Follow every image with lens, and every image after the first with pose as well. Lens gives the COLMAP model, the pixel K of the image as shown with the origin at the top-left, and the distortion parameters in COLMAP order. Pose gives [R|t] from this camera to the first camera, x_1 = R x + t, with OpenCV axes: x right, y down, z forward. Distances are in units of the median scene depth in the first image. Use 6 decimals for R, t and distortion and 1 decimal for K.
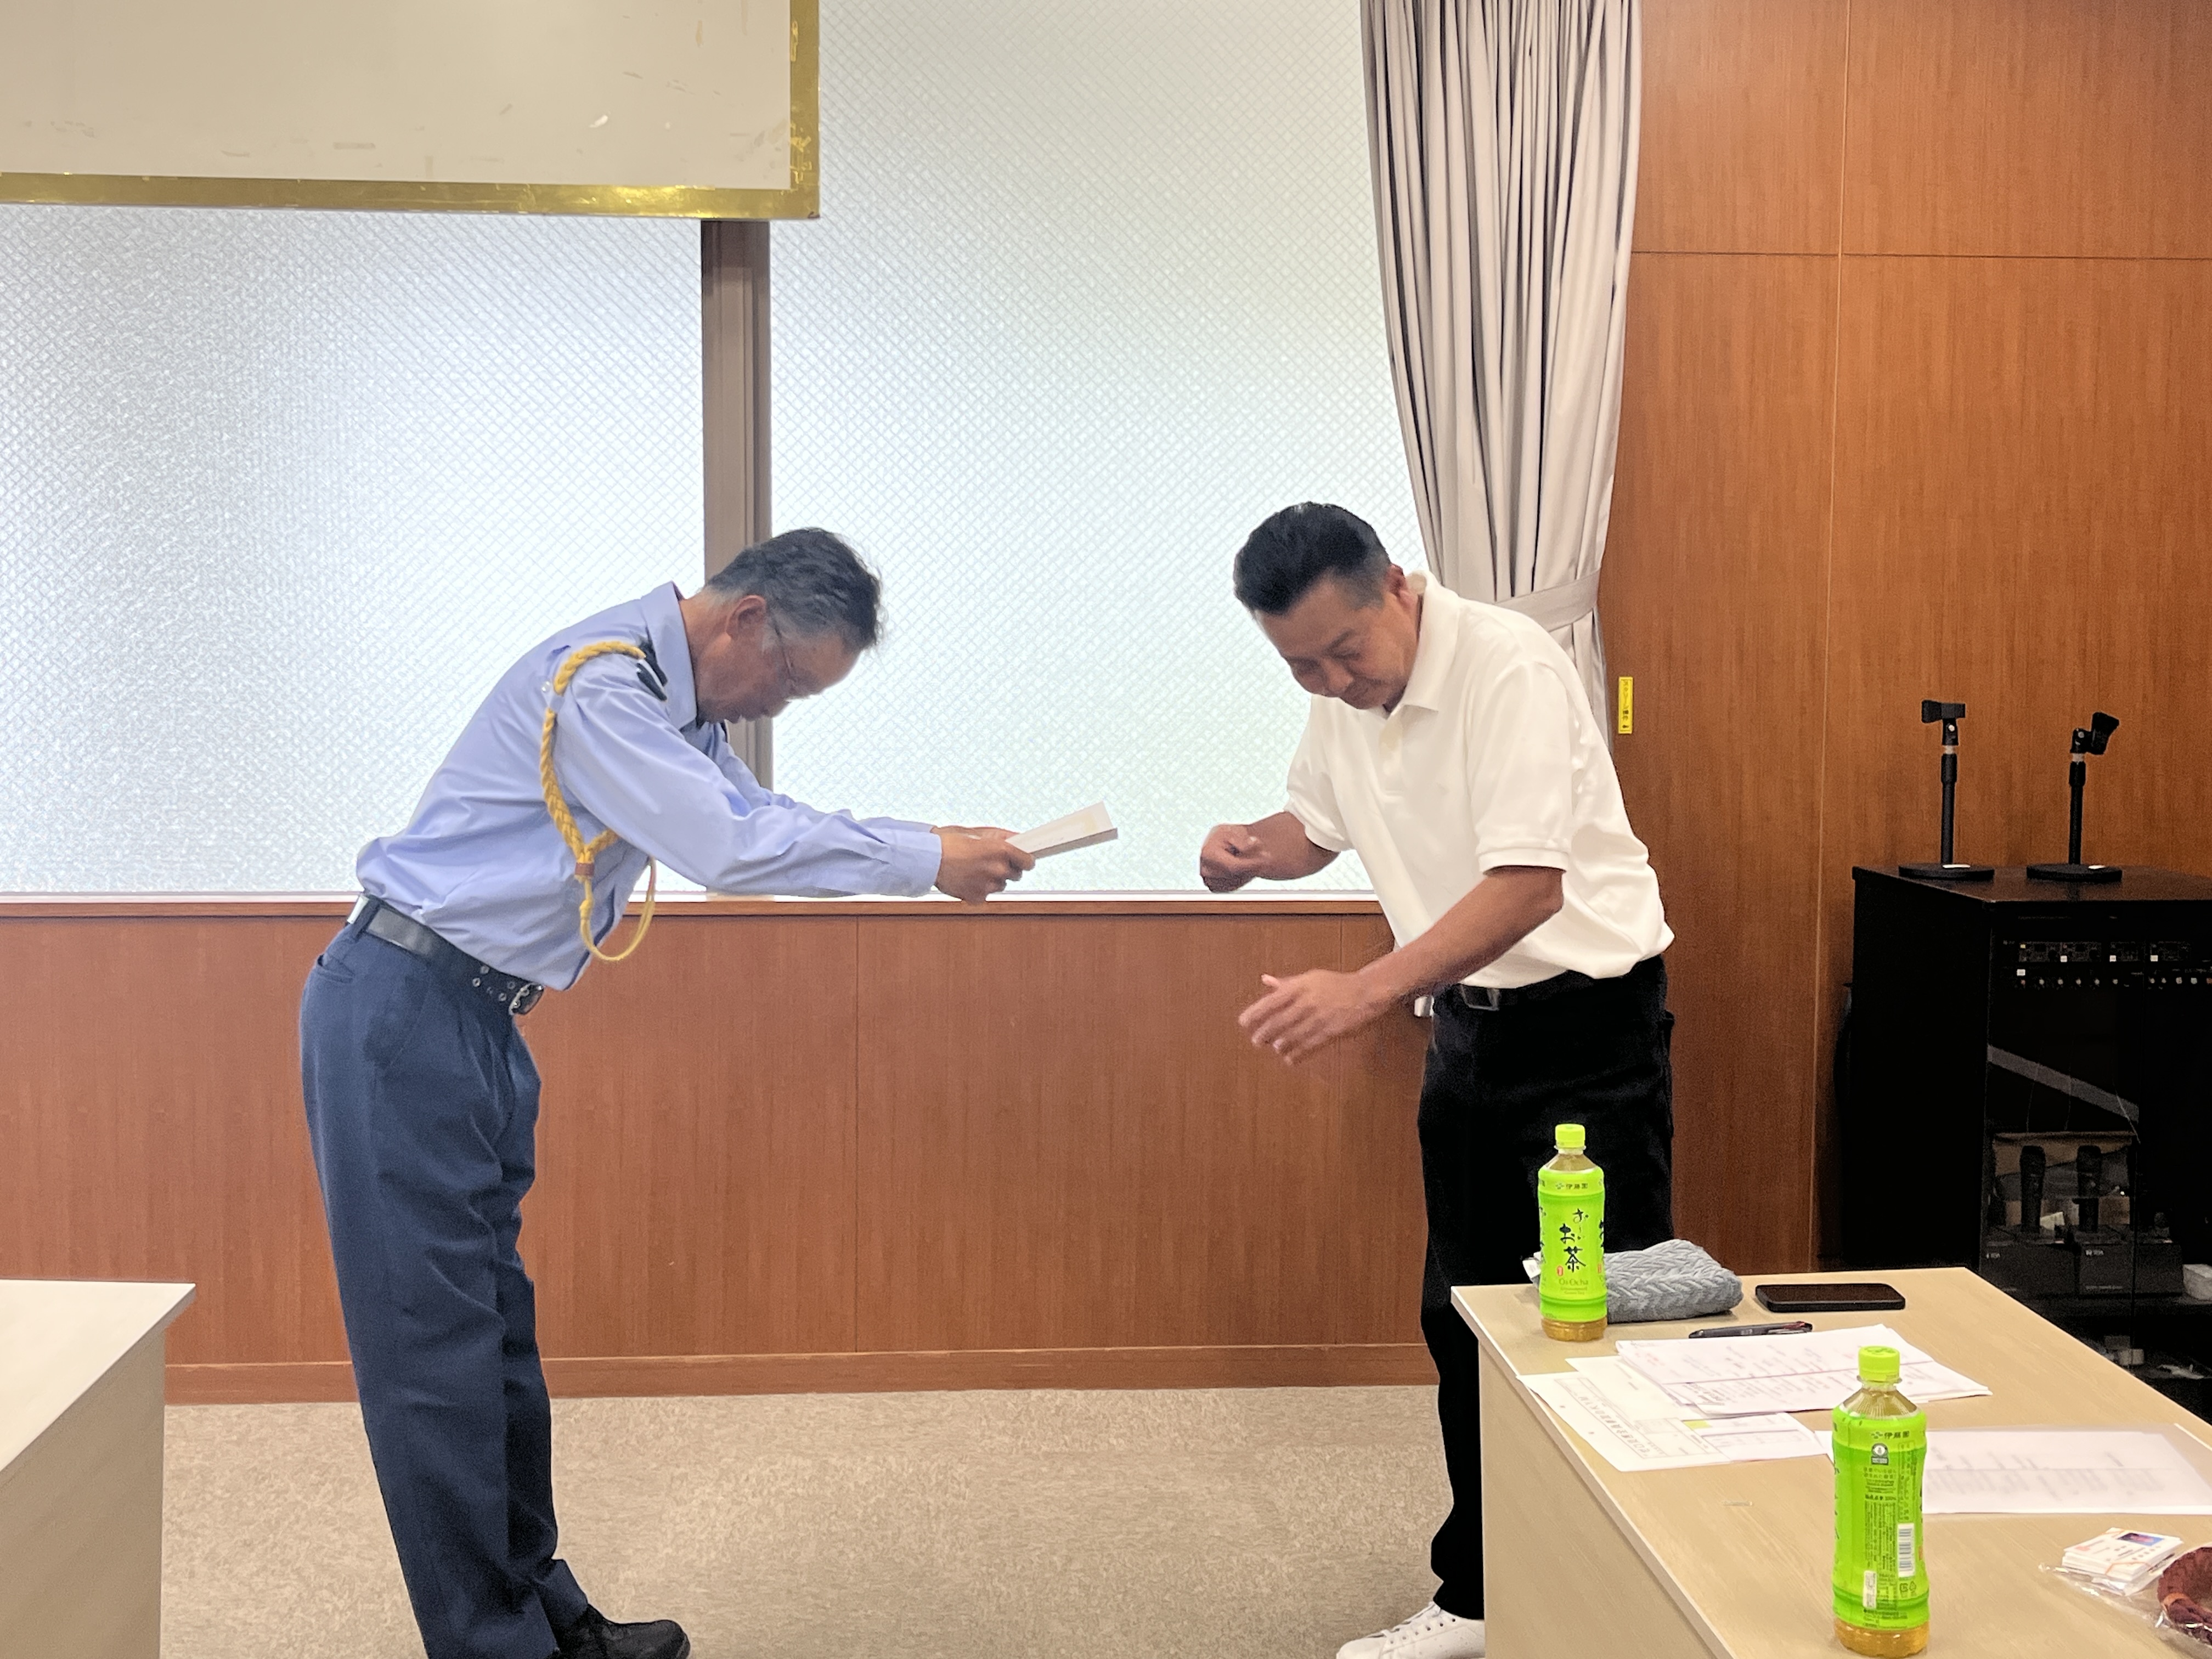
lens RADIAL K [[2808.0, 0, 1106.7], [0, 2808.0, 835.9], [0, 0, 1]] dist [0.053040, 0.000000]
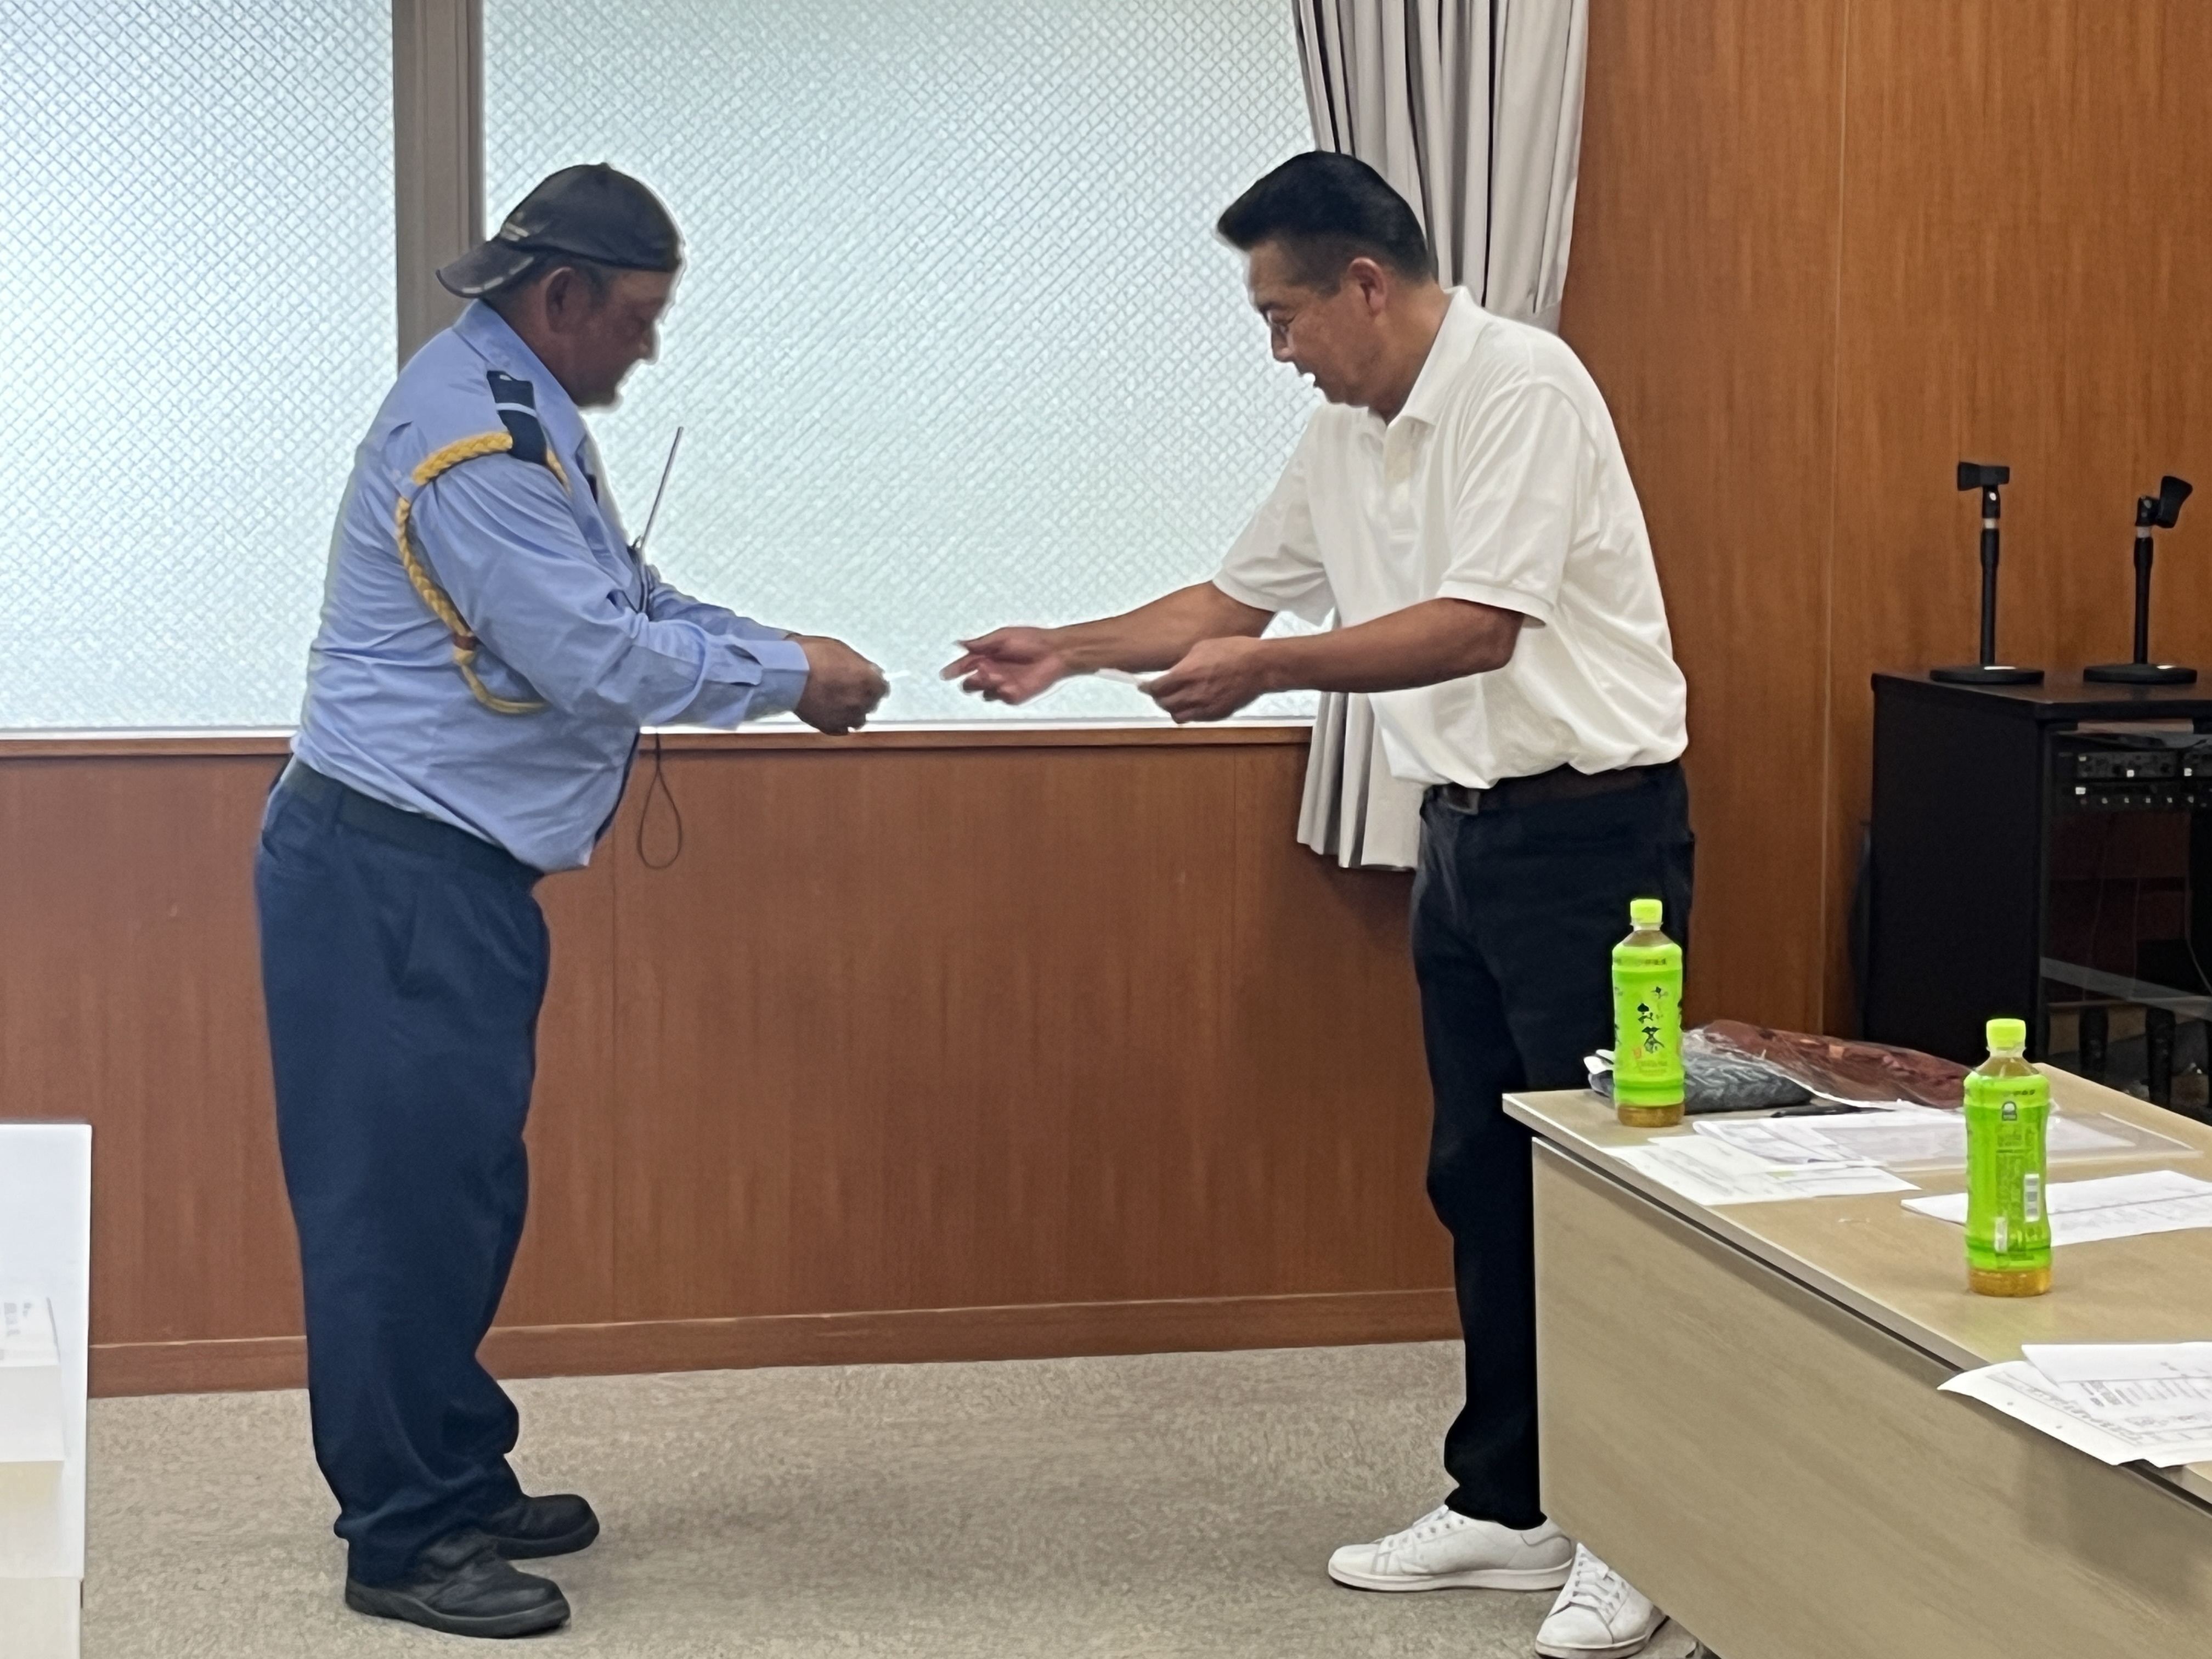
lens RADIAL K [[4720.5, 0, 1148.5], [0, 4720.5, 899.4], [0, 0, 1]] dist [0.086241, 0.000000]
pose [[0.991109, -0.017238, 0.131934, -0.117500], [0.012709, 0.999303, 0.035093, 0.025655], [-0.132447, -0.033105, 0.990637, -0.305197]]
